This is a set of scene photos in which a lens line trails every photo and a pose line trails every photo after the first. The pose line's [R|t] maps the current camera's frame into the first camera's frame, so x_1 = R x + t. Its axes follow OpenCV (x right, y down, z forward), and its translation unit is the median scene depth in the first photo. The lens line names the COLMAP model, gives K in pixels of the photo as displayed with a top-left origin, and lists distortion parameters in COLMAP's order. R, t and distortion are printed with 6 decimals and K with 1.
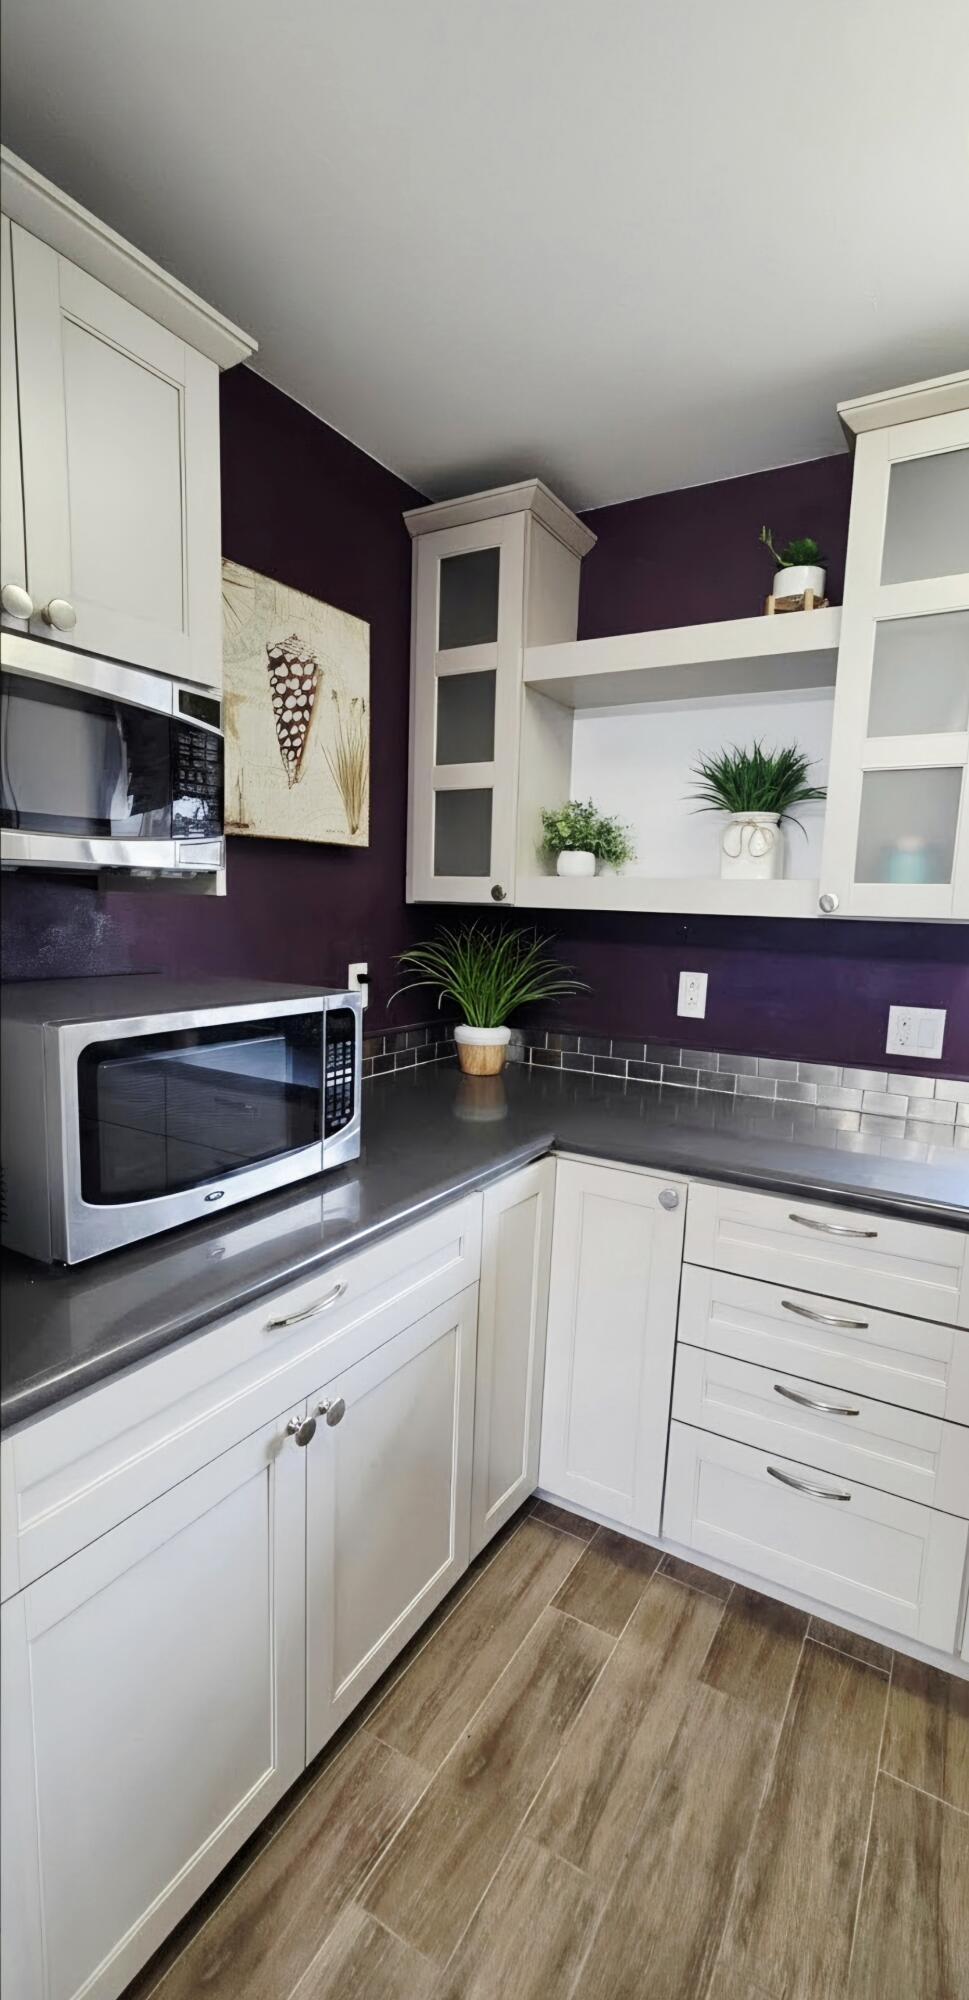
lens RADIAL K [[850.1, 0, 483.9], [0, 850.1, 1027.3], [0, 0, 1]] dist [-0.006155, 0.002095]
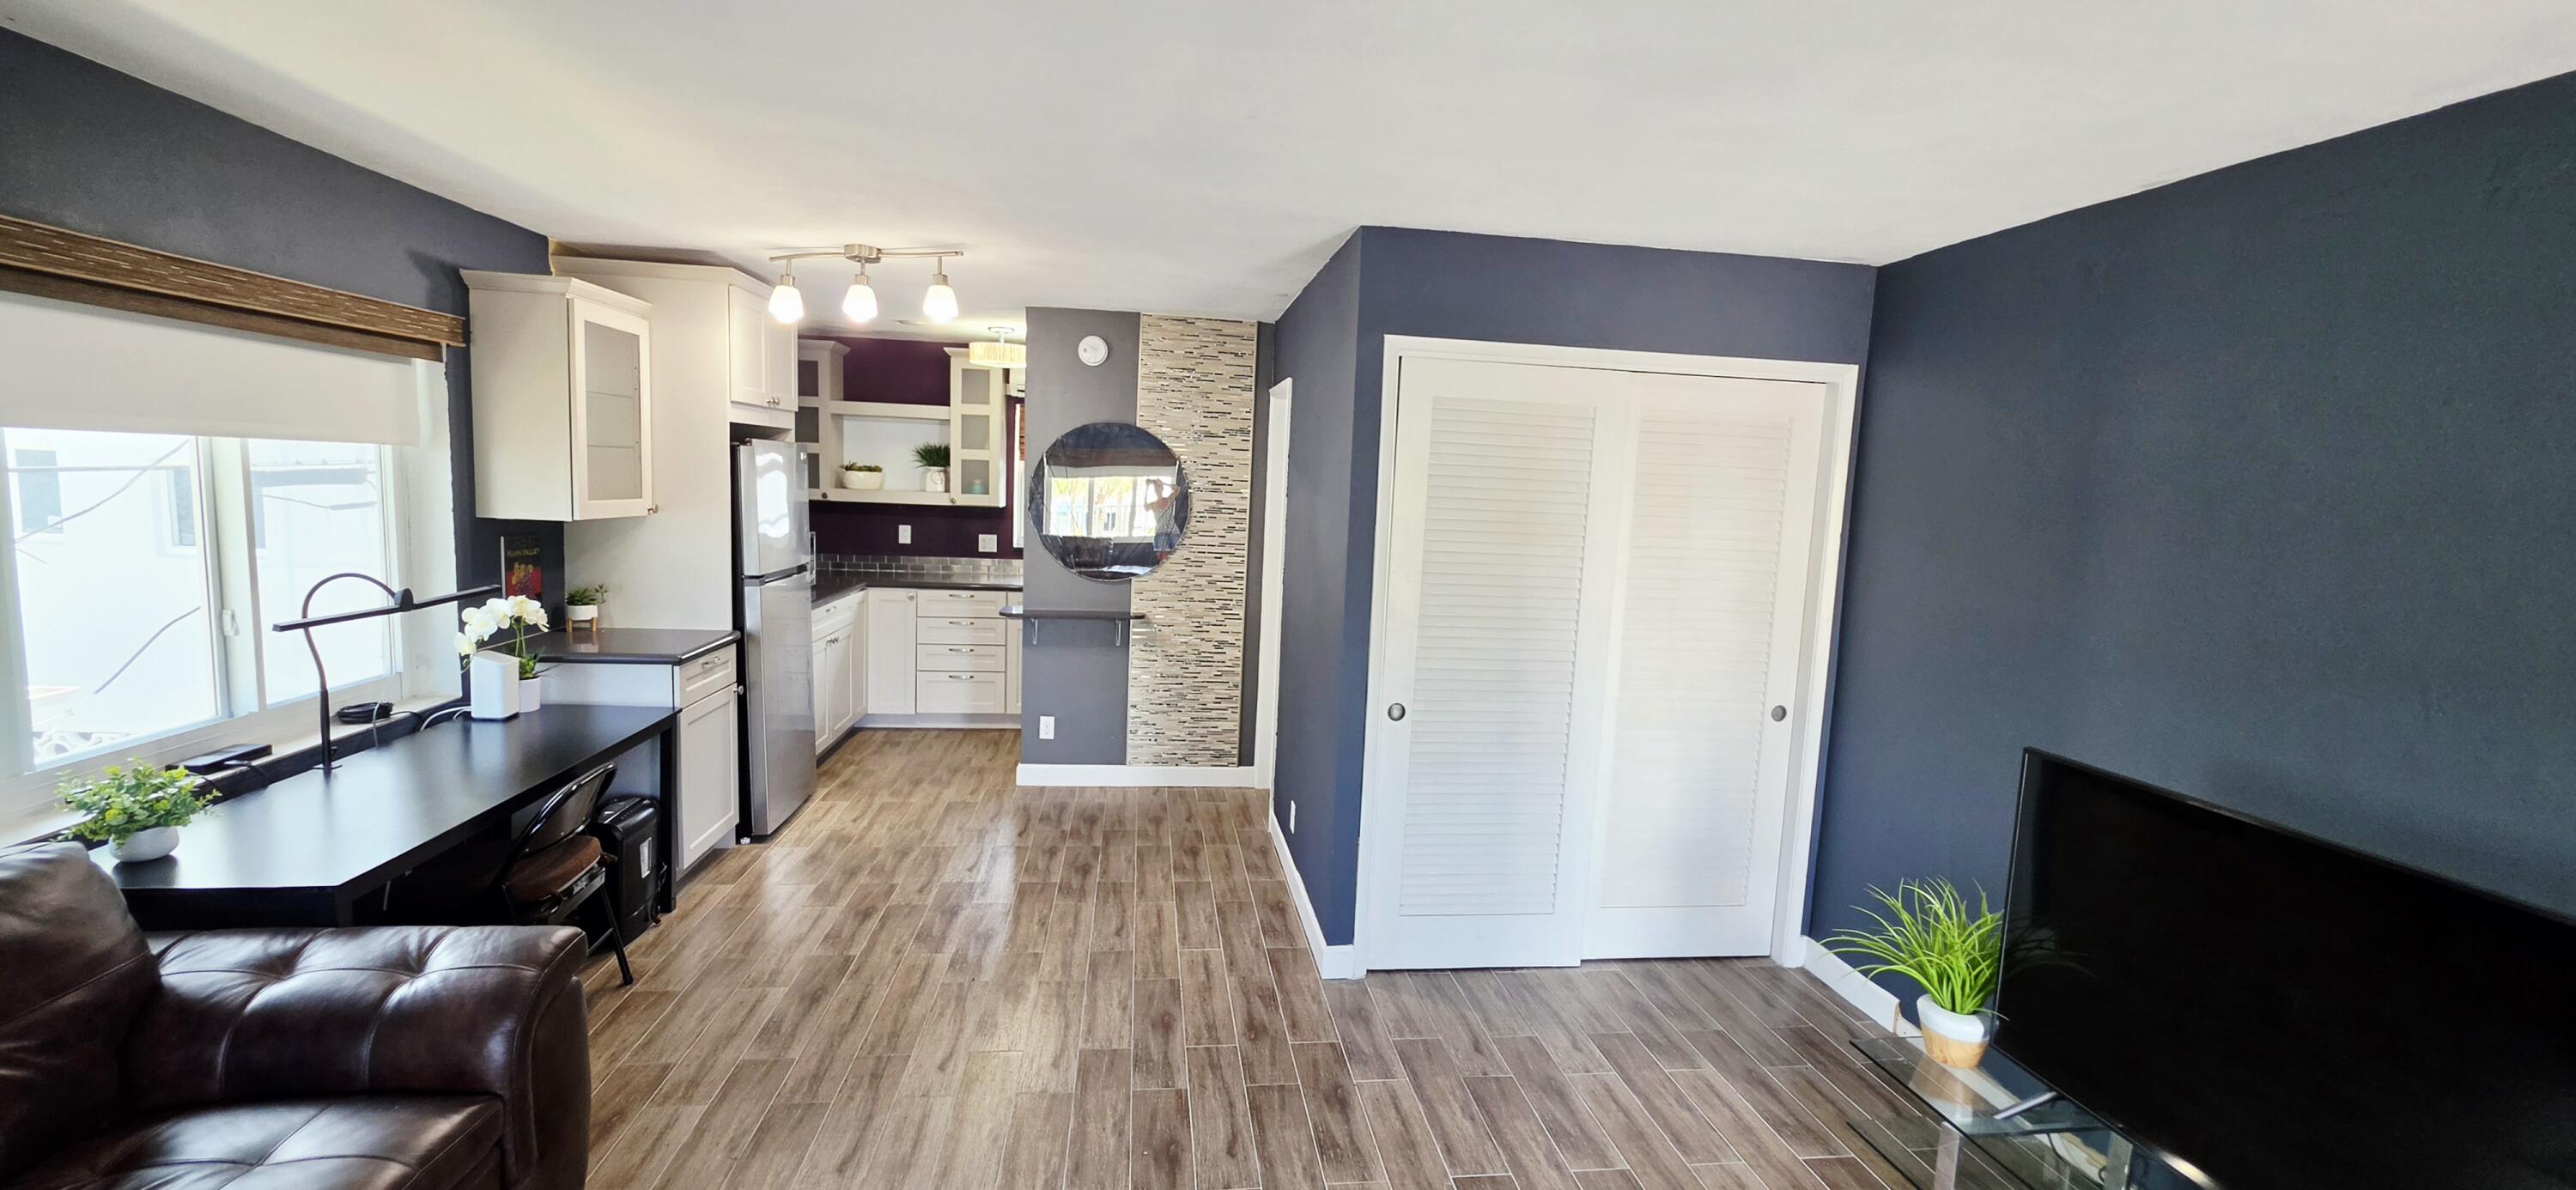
lens RADIAL K [[1033.0, 0, 1285.9], [0, 1033.0, 591.4], [0, 0, 1]] dist [-0.004877, 0.001995]
pose [[0.780581, -0.067604, 0.621388, -0.983226], [0.075922, 0.997028, 0.013100, 0.221189], [-0.620426, 0.036952, 0.783394, -2.615575]]
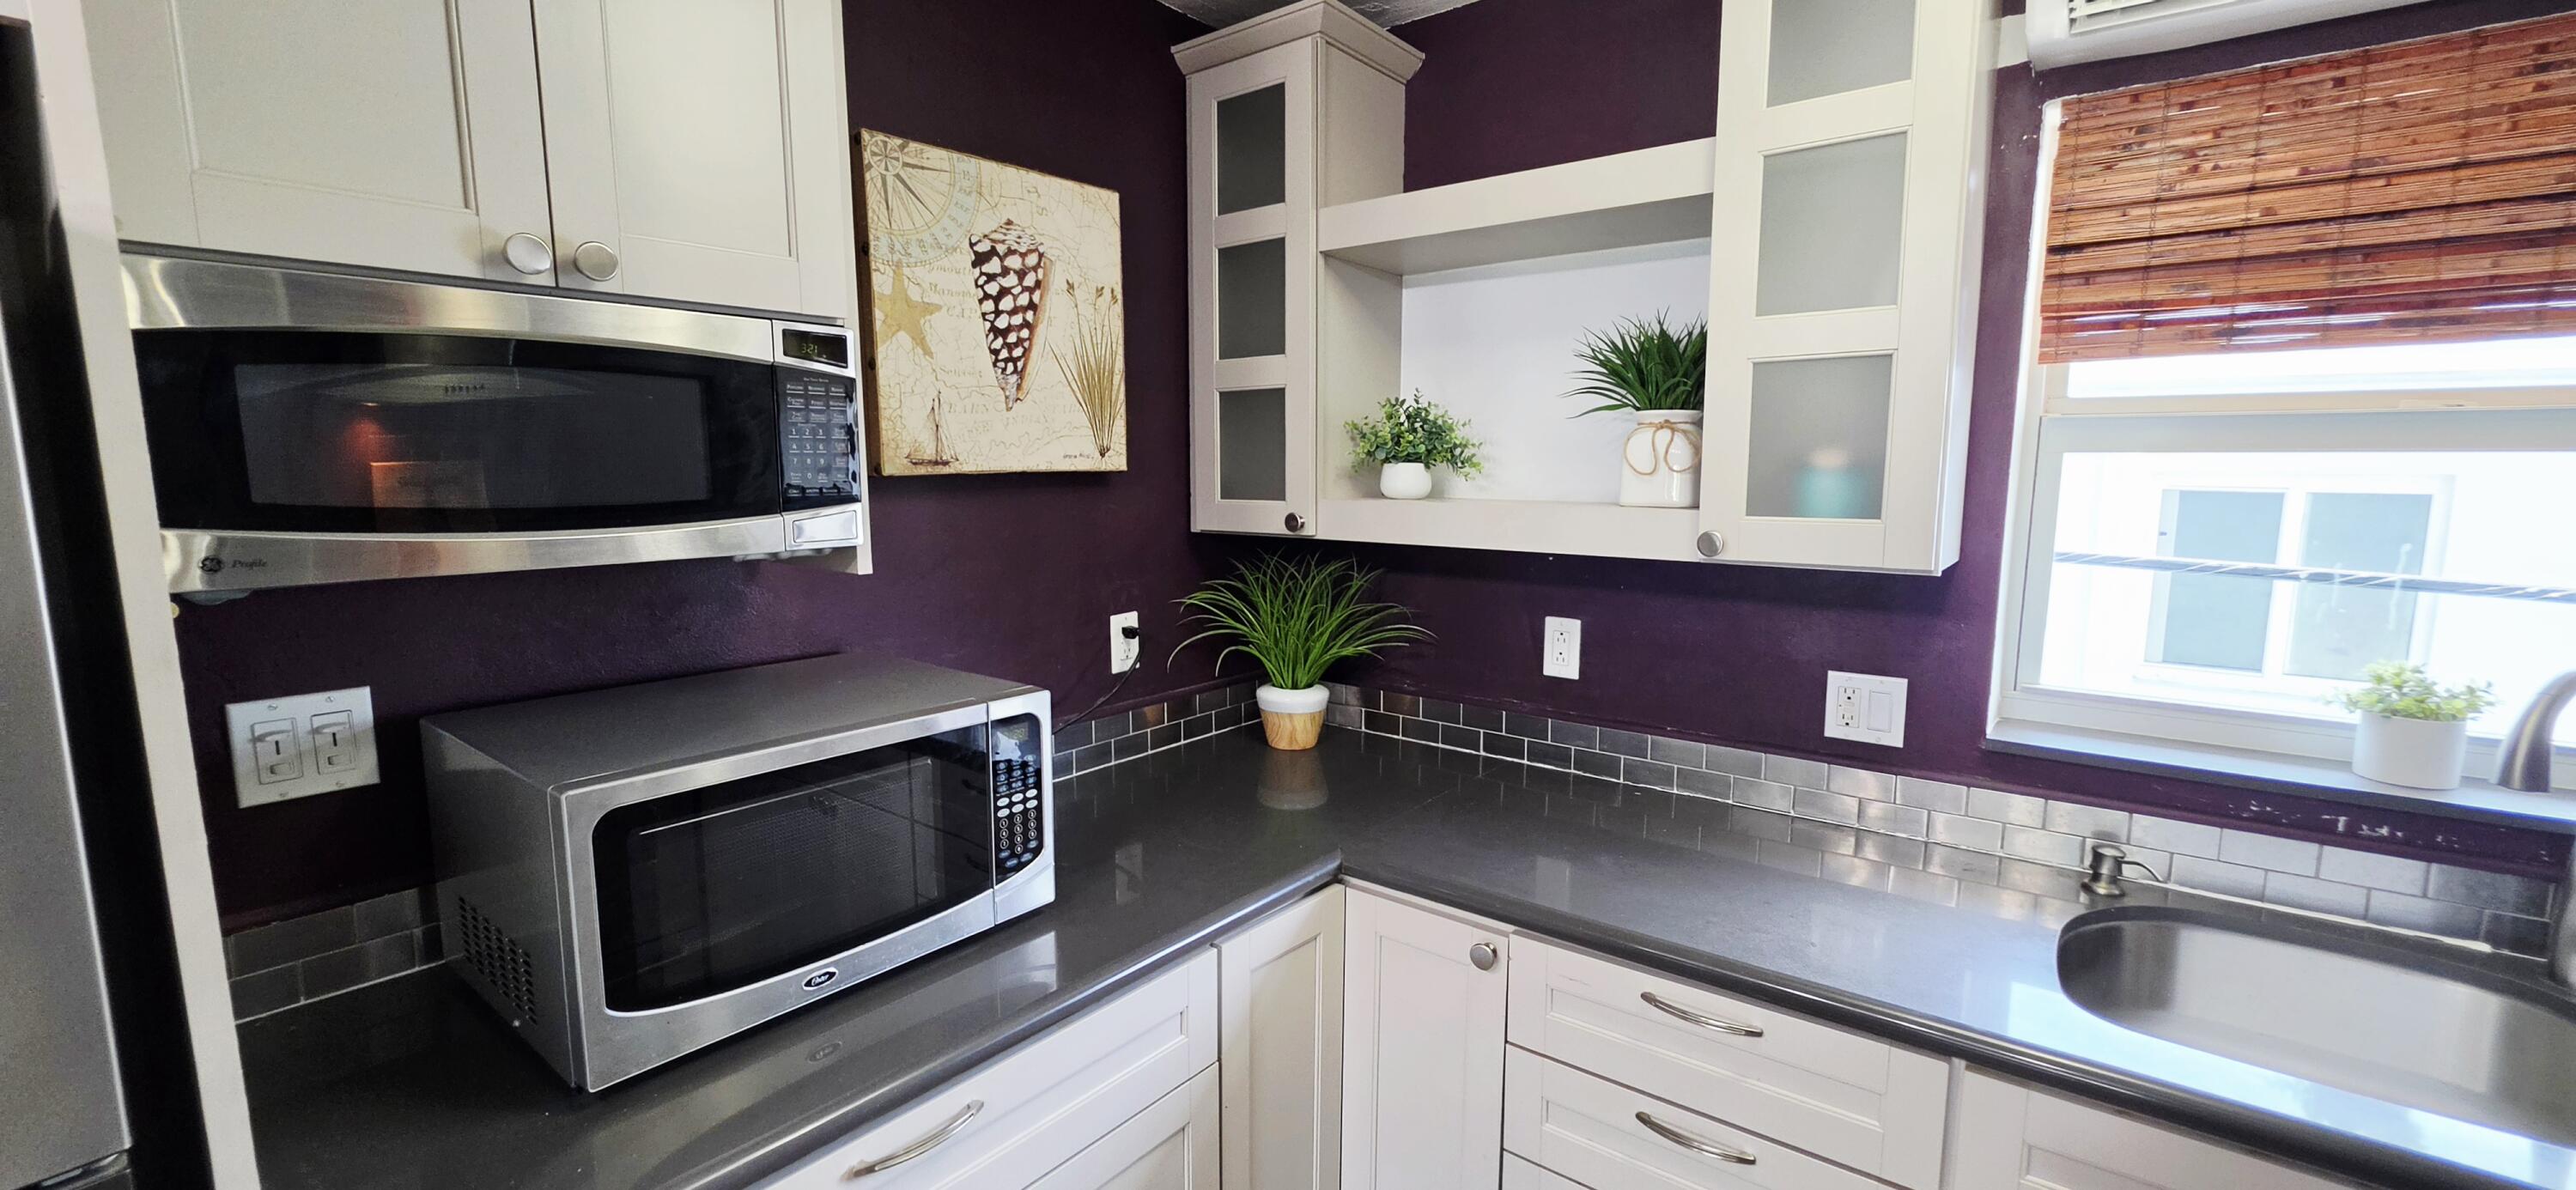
lens RADIAL K [[1033.0, 0, 1283.8], [0, 1033.0, 592.9], [0, 0, 1]] dist [-0.004877, 0.001995]
pose [[0.990770, -0.014845, -0.134742, 0.158629], [0.011735, 0.999647, -0.023849, -0.085232], [0.135048, 0.022048, 0.990594, 0.080178]]
